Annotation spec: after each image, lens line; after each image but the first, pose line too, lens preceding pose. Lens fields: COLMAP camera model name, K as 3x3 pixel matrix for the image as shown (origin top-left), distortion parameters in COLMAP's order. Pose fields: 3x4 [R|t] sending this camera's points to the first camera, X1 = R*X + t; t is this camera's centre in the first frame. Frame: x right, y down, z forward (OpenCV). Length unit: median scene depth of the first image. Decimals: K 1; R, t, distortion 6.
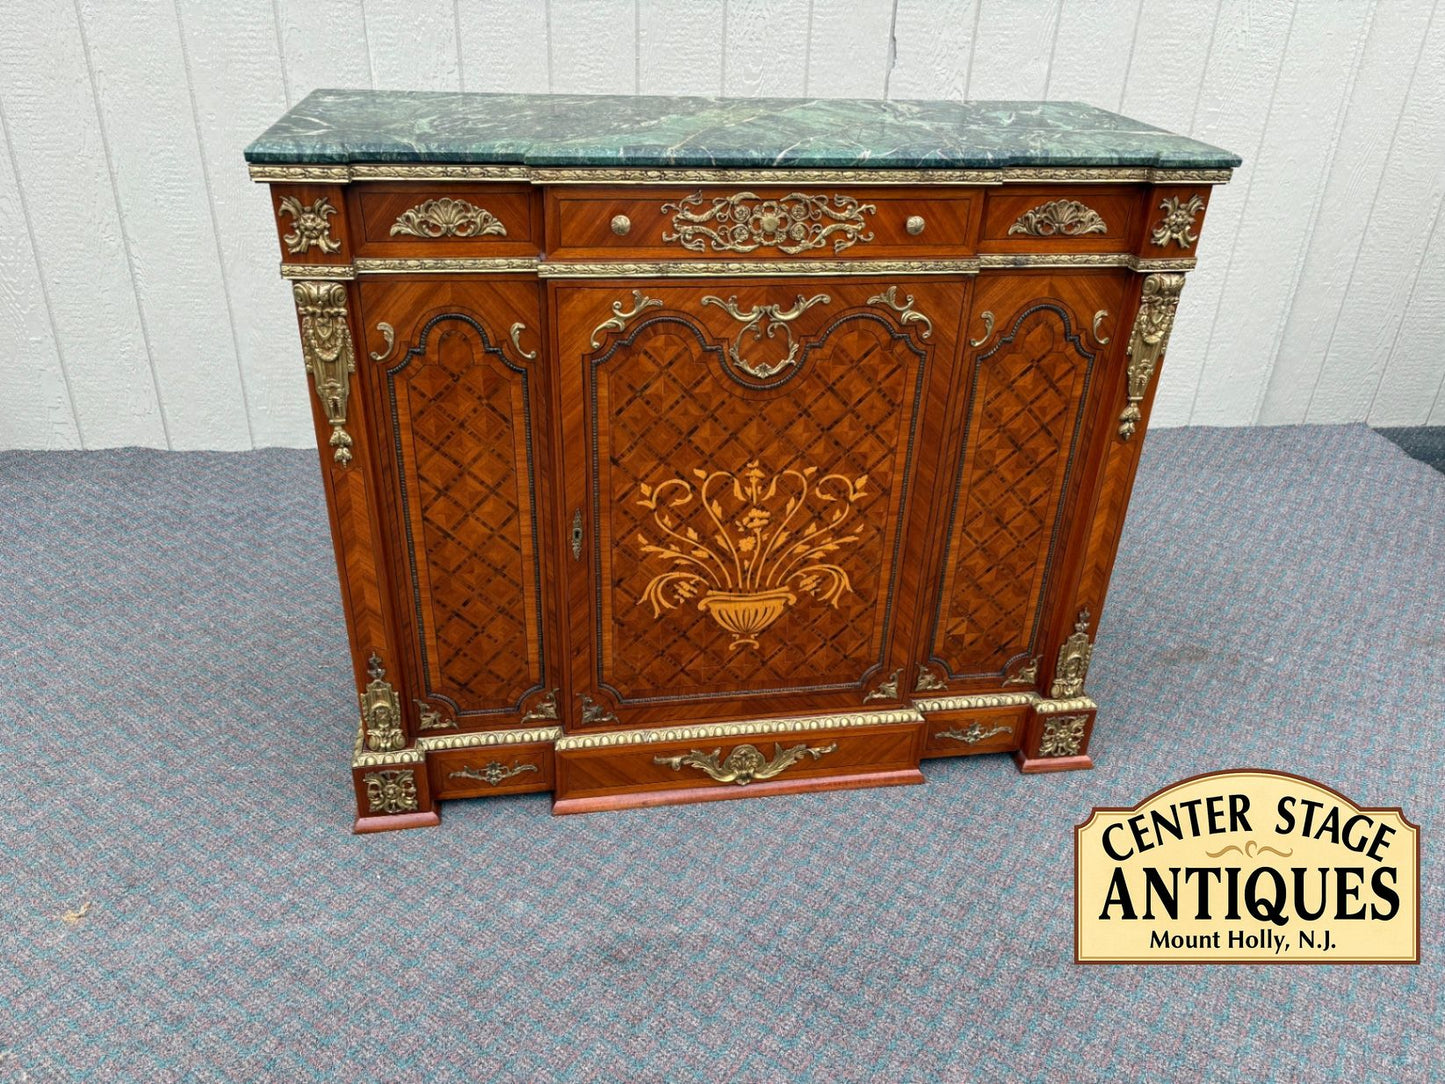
lens RADIAL K [[1091.1, 0, 726.9], [0, 1091.1, 546.6], [0, 0, 1]] dist [0.031631, -0.035806]
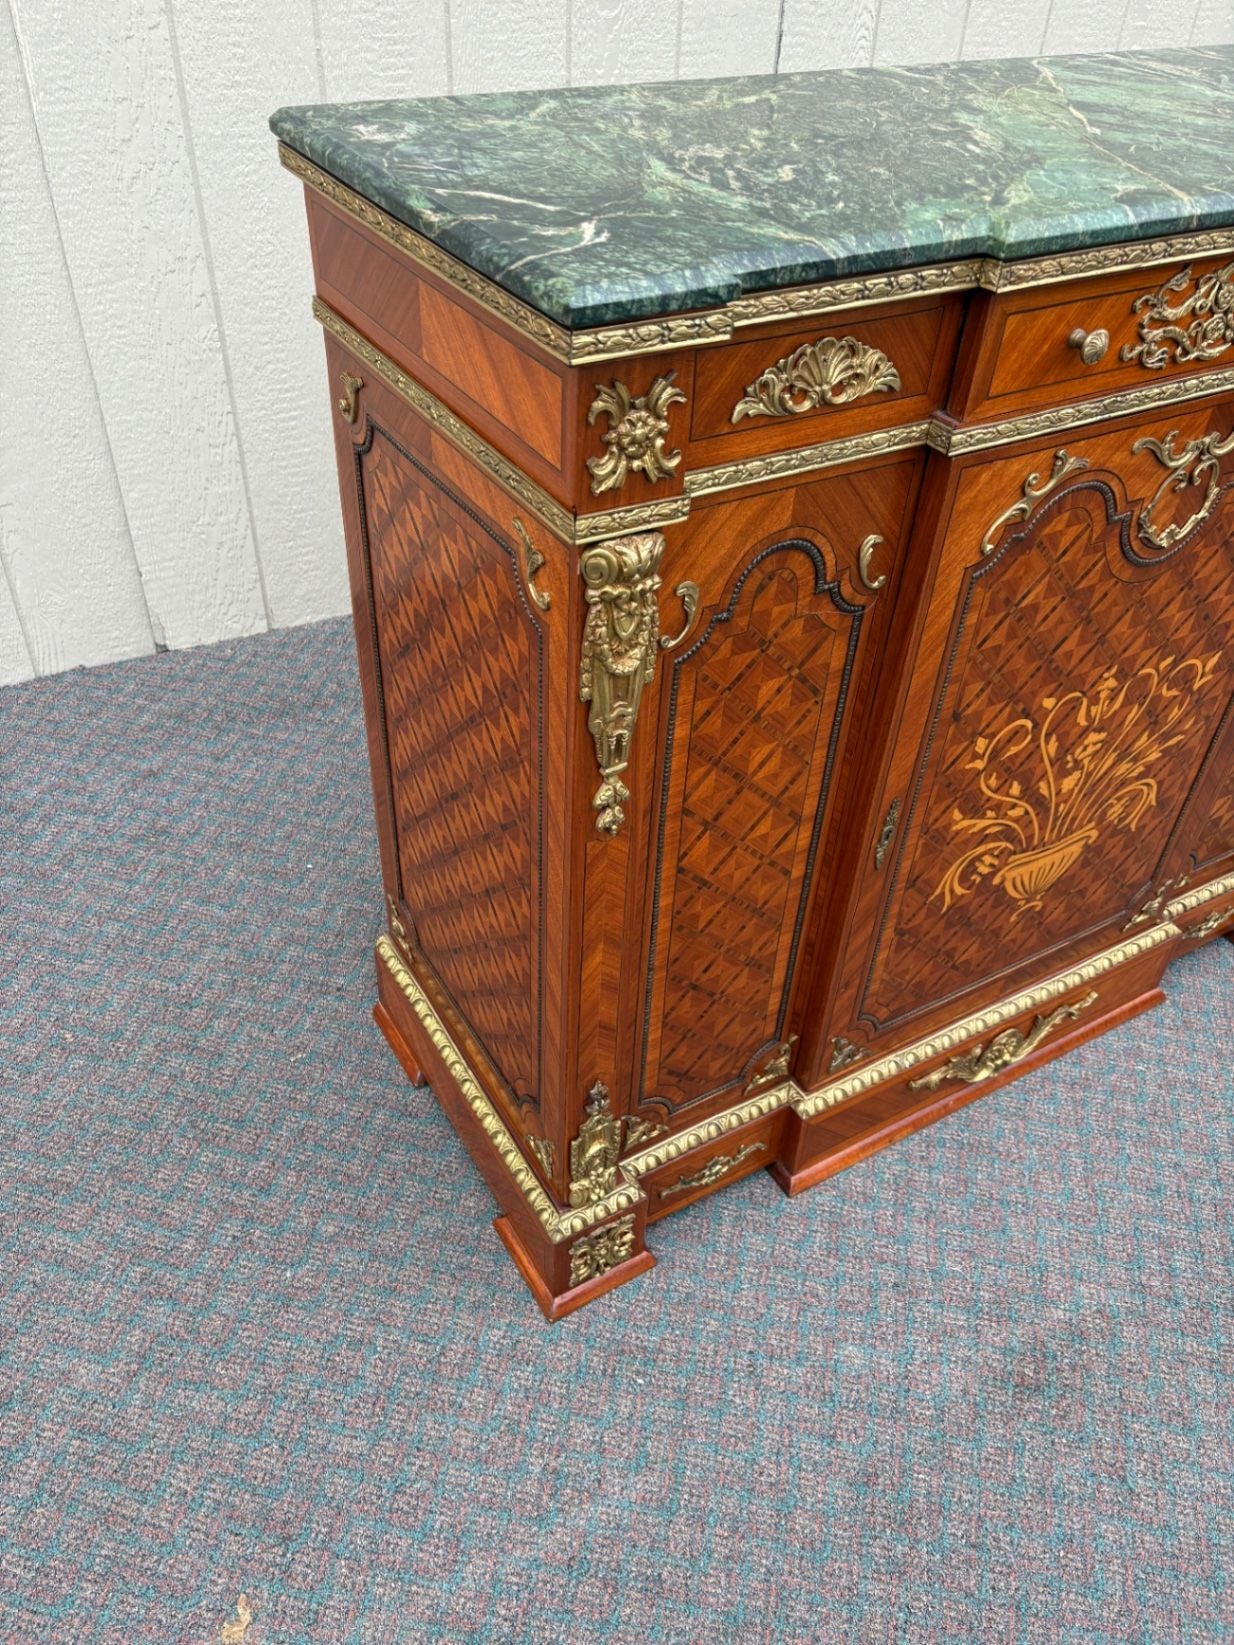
lens RADIAL K [[1243.2, 0, 609.5], [0, 1243.2, 826.7], [0, 0, 1]] dist [0.038643, -0.044762]
pose [[0.934974, -0.229249, 0.270681, -0.492316], [0.170593, 0.959657, 0.223510, -0.209200], [-0.311000, -0.162800, 0.936363, 0.366335]]
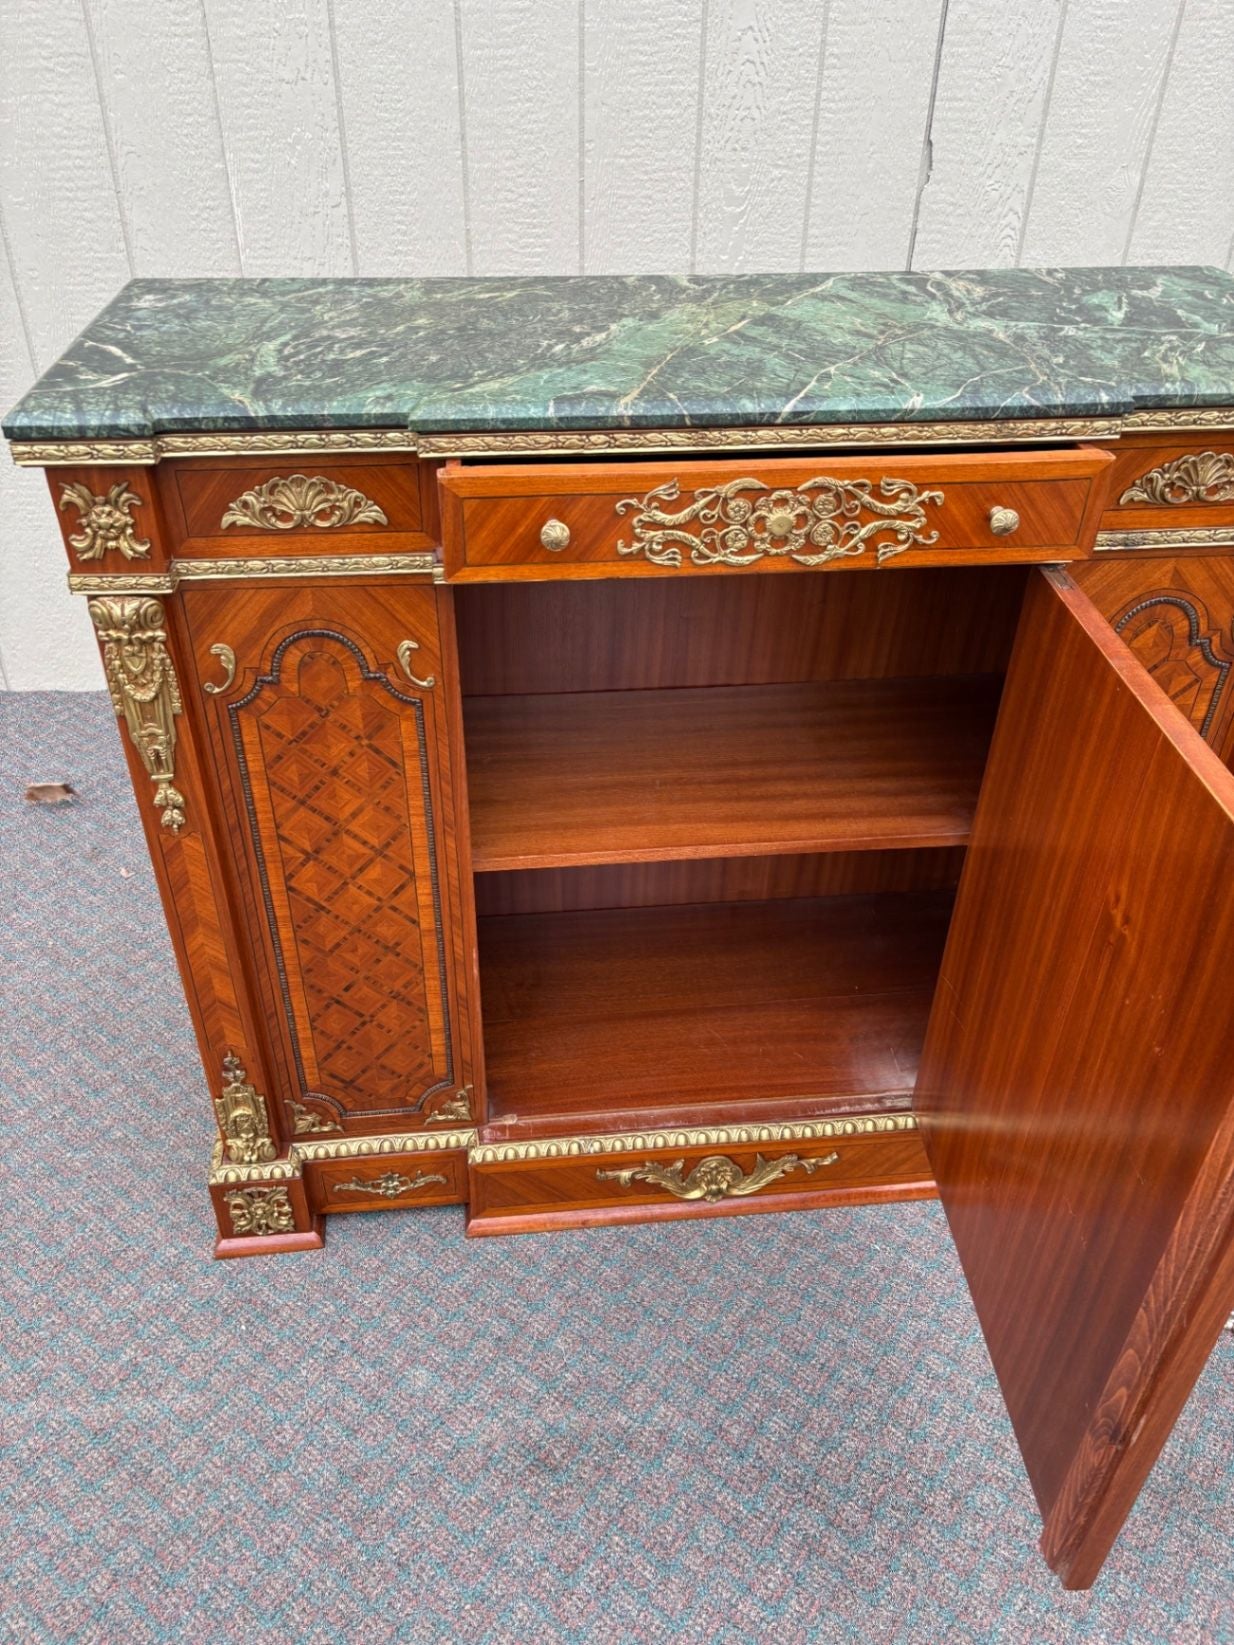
lens RADIAL K [[1243.2, 0, 609.5], [0, 1243.2, 826.7], [0, 0, 1]] dist [0.038643, -0.044762]
pose [[0.998002, 0.012582, -0.061914, -0.008032], [-0.006298, 0.994901, 0.100664, -0.152584], [0.062864, -0.100073, 0.992992, 0.178585]]
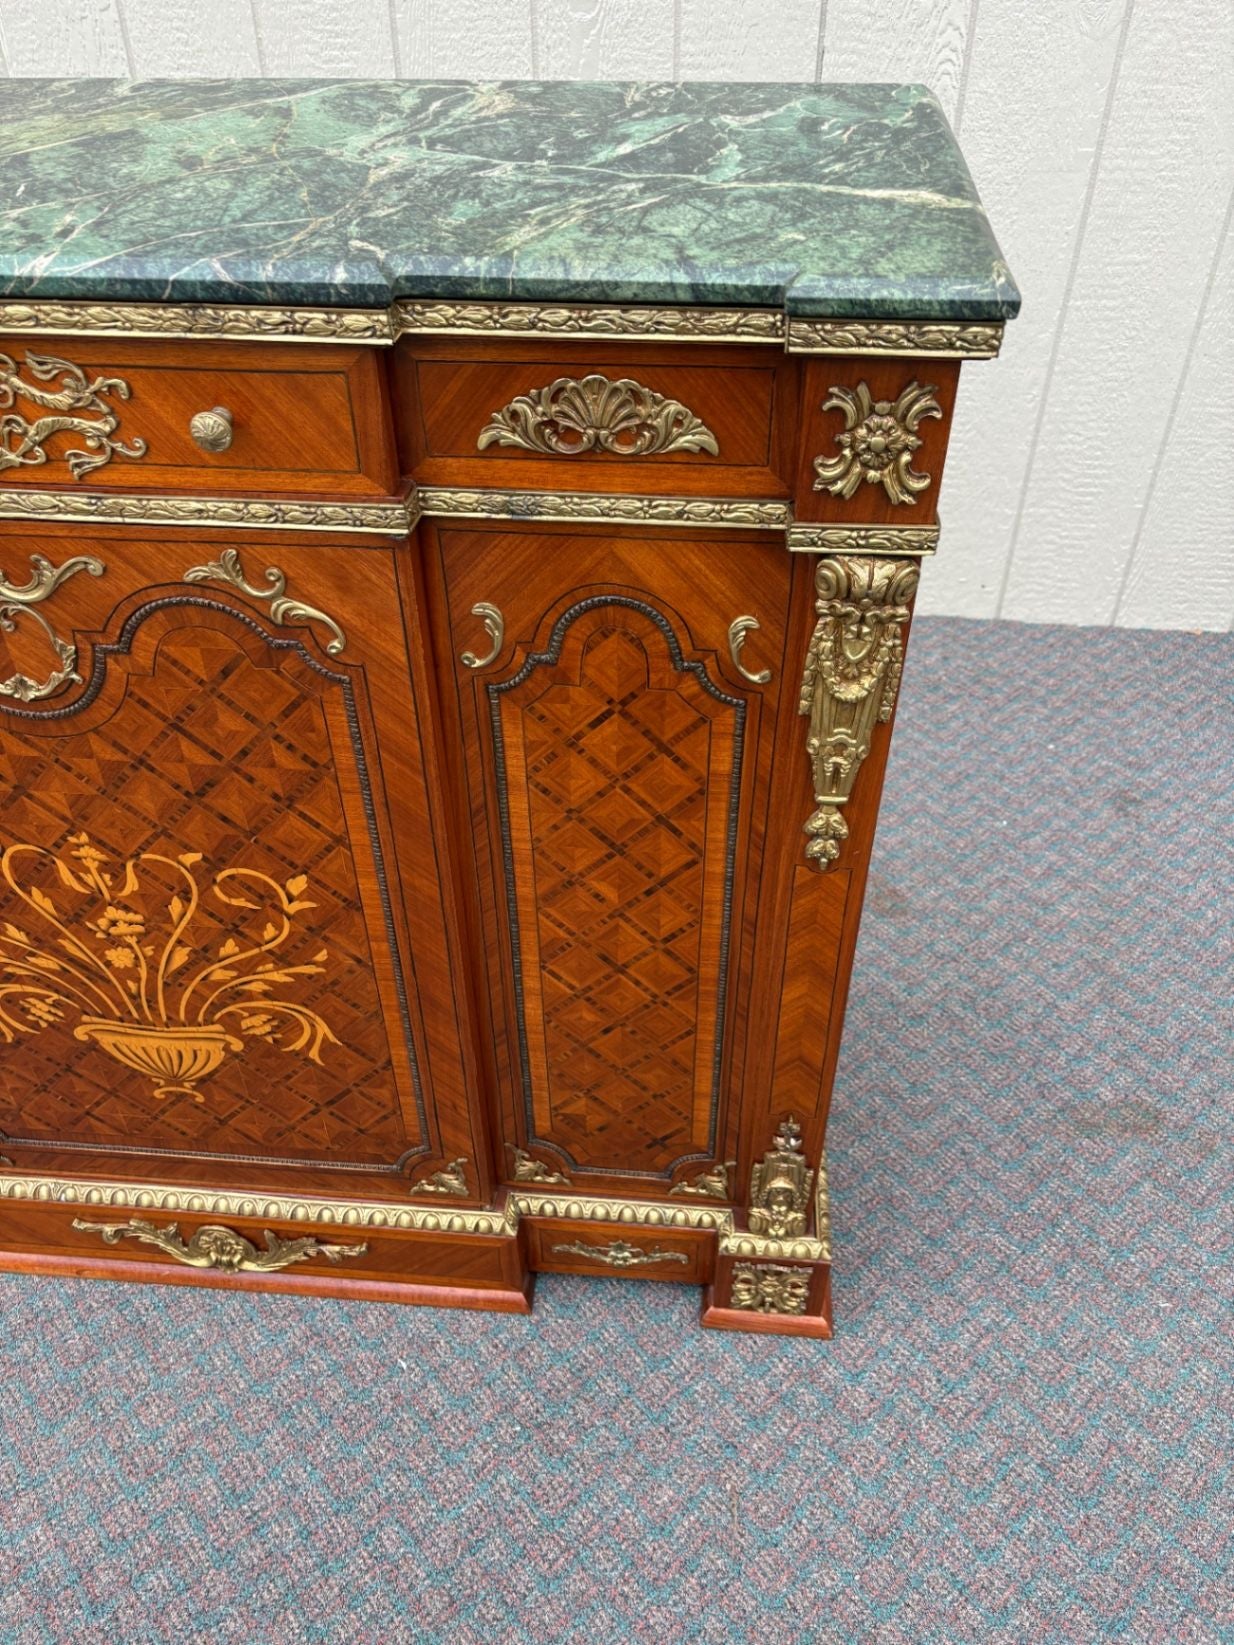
lens RADIAL K [[1247.0, 0, 619.9], [0, 1247.0, 828.0], [0, 0, 1]] dist [0.033386, -0.044894]
pose [[0.966109, 0.132705, -0.221410, 0.417787], [-0.087875, 0.975582, 0.201290, -0.229083], [0.242716, -0.175012, 0.954180, 0.481115]]
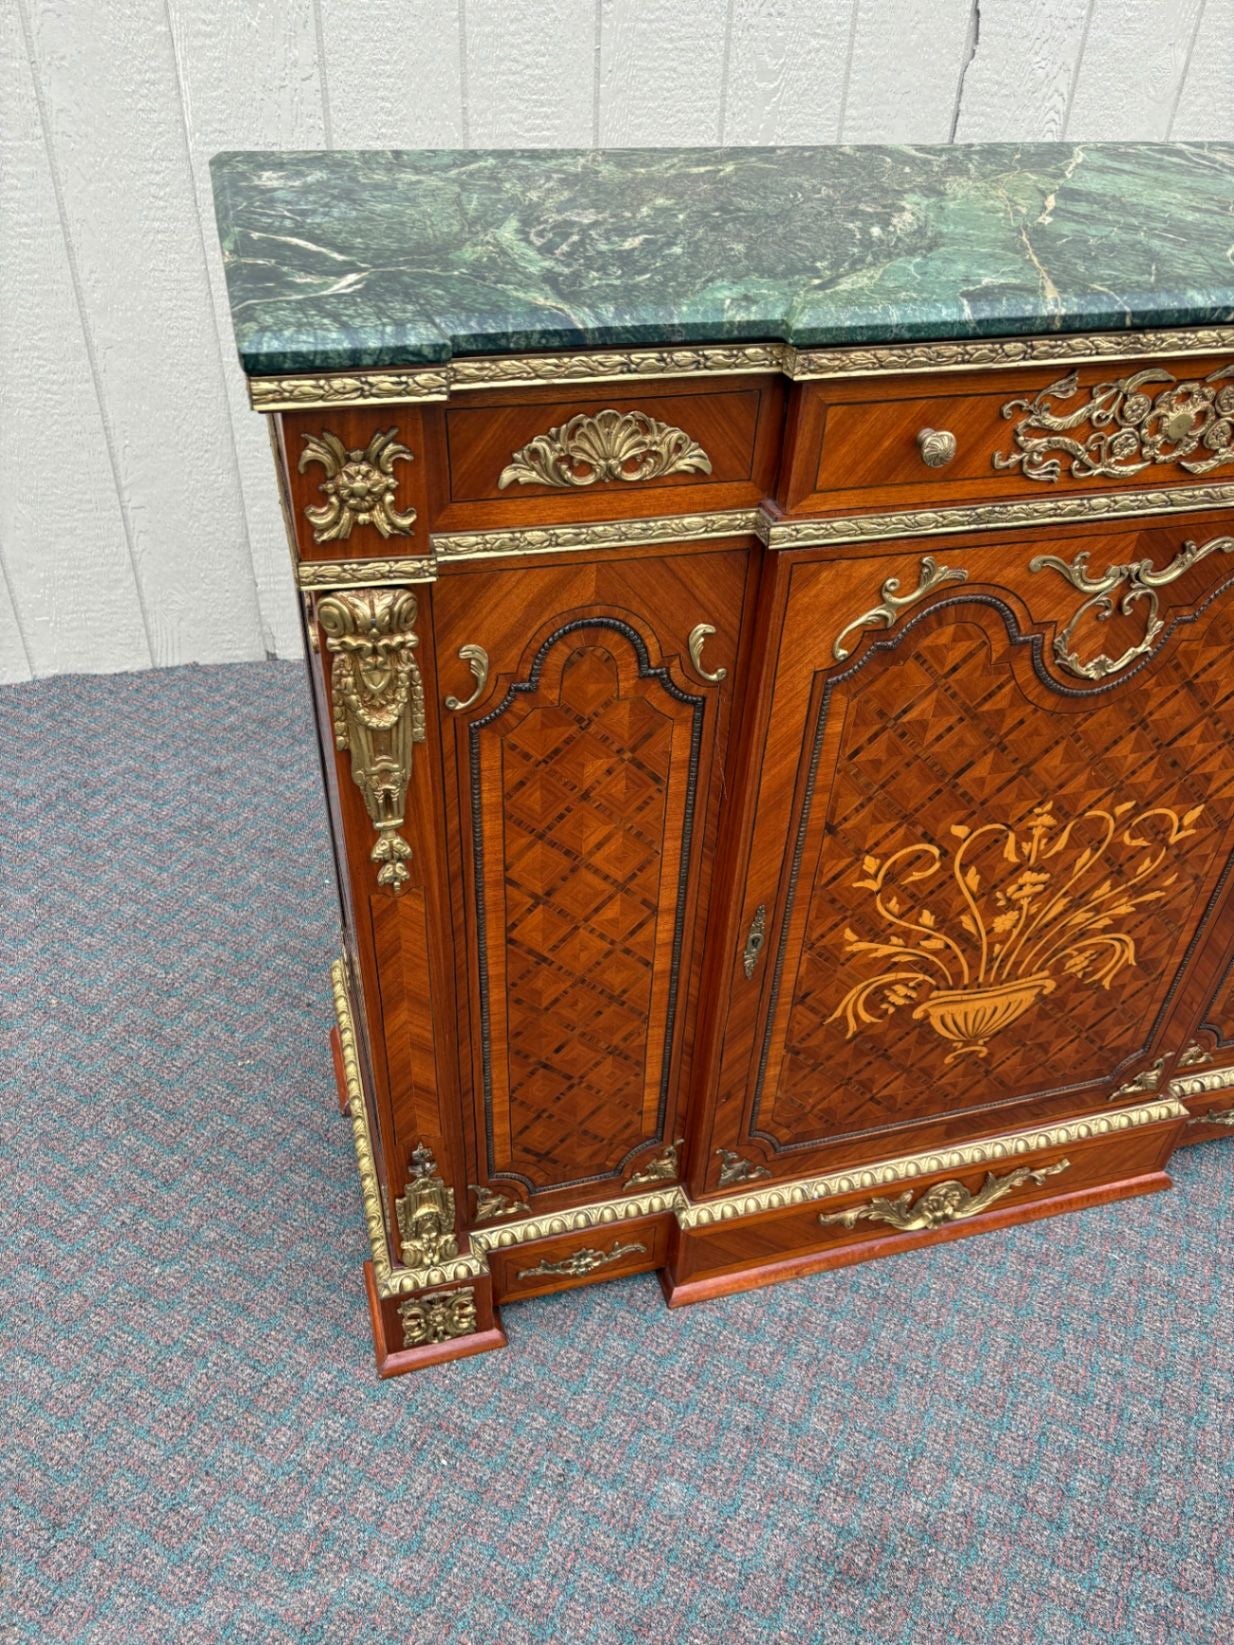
lens RADIAL K [[1247.0, 0, 619.9], [0, 1247.0, 828.0], [0, 0, 1]] dist [0.033386, -0.044894]
pose [[0.993931, -0.066225, 0.087835, -0.270517], [0.051434, 0.985599, 0.161086, -0.189282], [-0.097238, -0.155591, 0.983024, 0.343543]]
